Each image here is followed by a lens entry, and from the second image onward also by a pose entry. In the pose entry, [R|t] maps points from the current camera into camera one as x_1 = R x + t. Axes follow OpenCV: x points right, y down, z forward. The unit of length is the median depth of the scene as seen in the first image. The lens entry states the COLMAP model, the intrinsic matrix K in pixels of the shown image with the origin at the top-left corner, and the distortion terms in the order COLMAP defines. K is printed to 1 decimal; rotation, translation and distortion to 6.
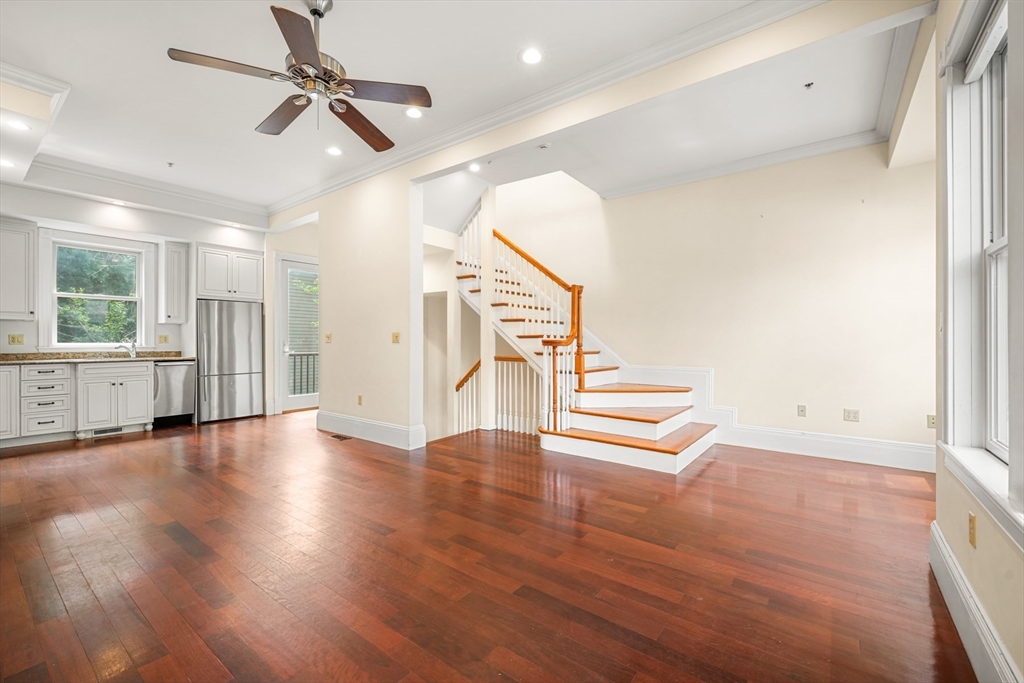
lens RADIAL K [[429.2, 0, 512.0], [0, 429.2, 341.5], [0, 0, 1]] dist [-0.000881, 0.000265]
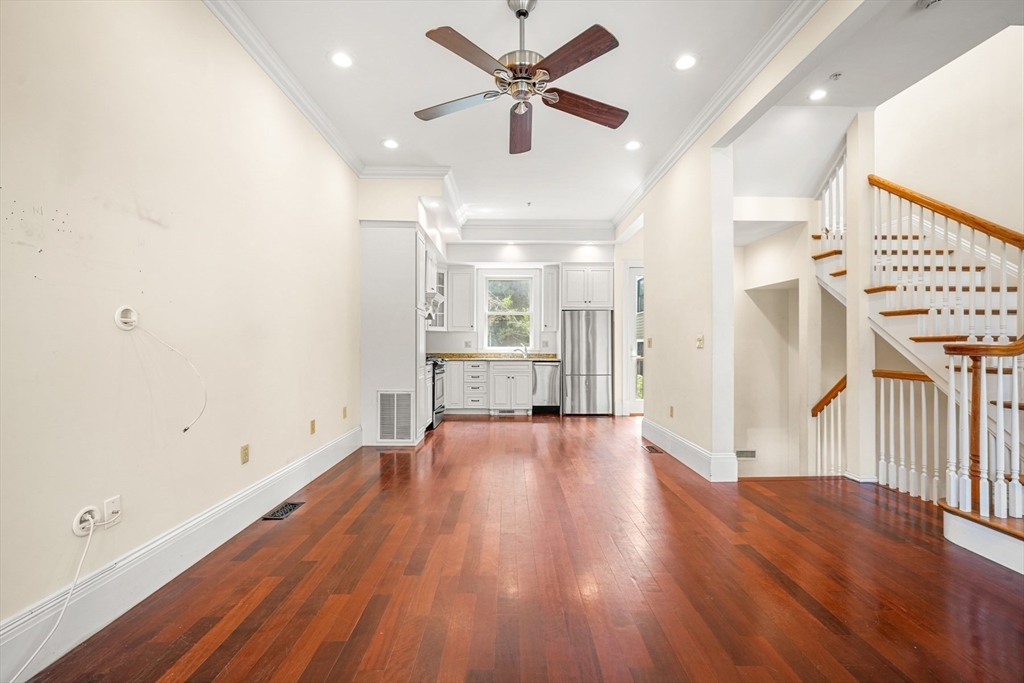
lens RADIAL K [[429.2, 0, 512.0], [0, 429.2, 341.5], [0, 0, 1]] dist [-0.000881, 0.000265]
pose [[0.613222, -0.005613, -0.789891, 0.135900], [-0.003238, 0.999948, -0.009619, -0.000506], [0.789904, 0.008456, 0.613172, 0.168833]]
